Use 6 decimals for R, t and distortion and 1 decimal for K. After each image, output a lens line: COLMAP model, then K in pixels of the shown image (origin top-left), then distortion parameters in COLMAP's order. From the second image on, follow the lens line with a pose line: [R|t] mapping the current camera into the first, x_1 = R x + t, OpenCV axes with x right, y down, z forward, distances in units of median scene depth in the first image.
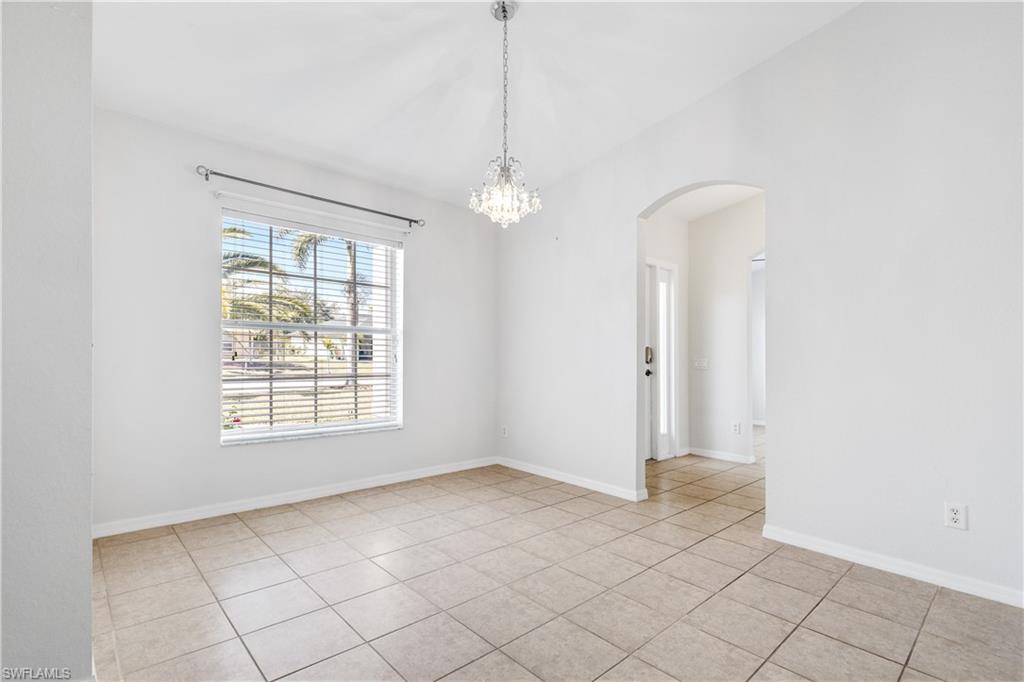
lens RADIAL K [[490.0, 0, 513.0], [0, 490.0, 340.5], [0, 0, 1]] dist [-0.000174, -0.000119]
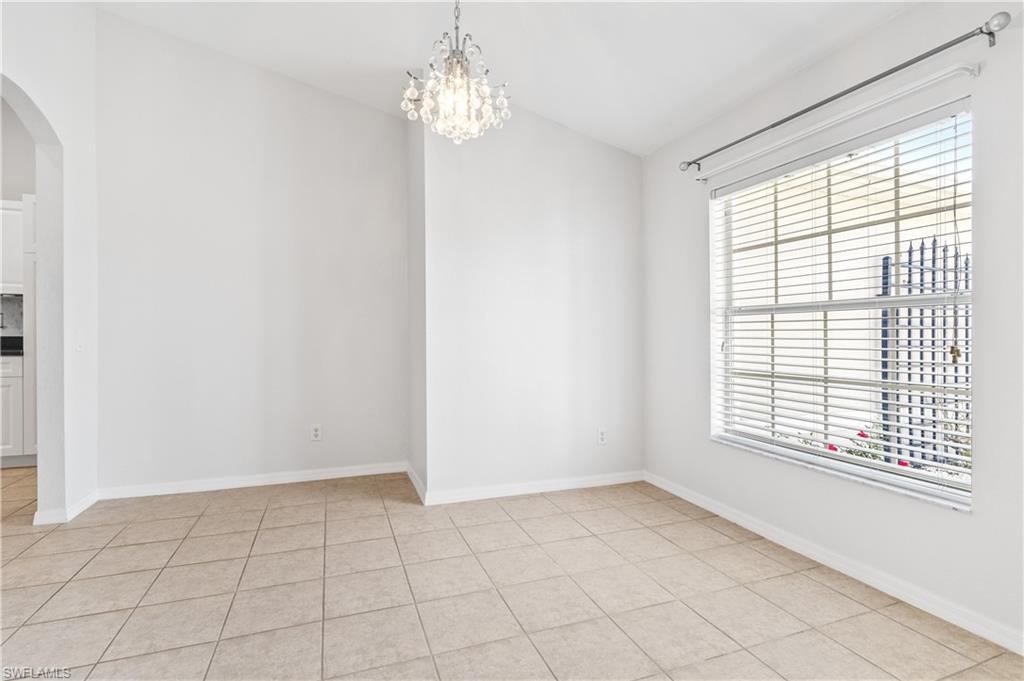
lens RADIAL K [[490.0, 0, 514.0], [0, 490.0, 347.2], [0, 0, 1]] dist [-0.000174, -0.000119]
pose [[-0.371753, -0.001769, -0.928330, 0.472209], [0.004595, 0.999982, -0.003745, 0.039550], [0.928320, -0.005658, -0.371738, 1.073769]]
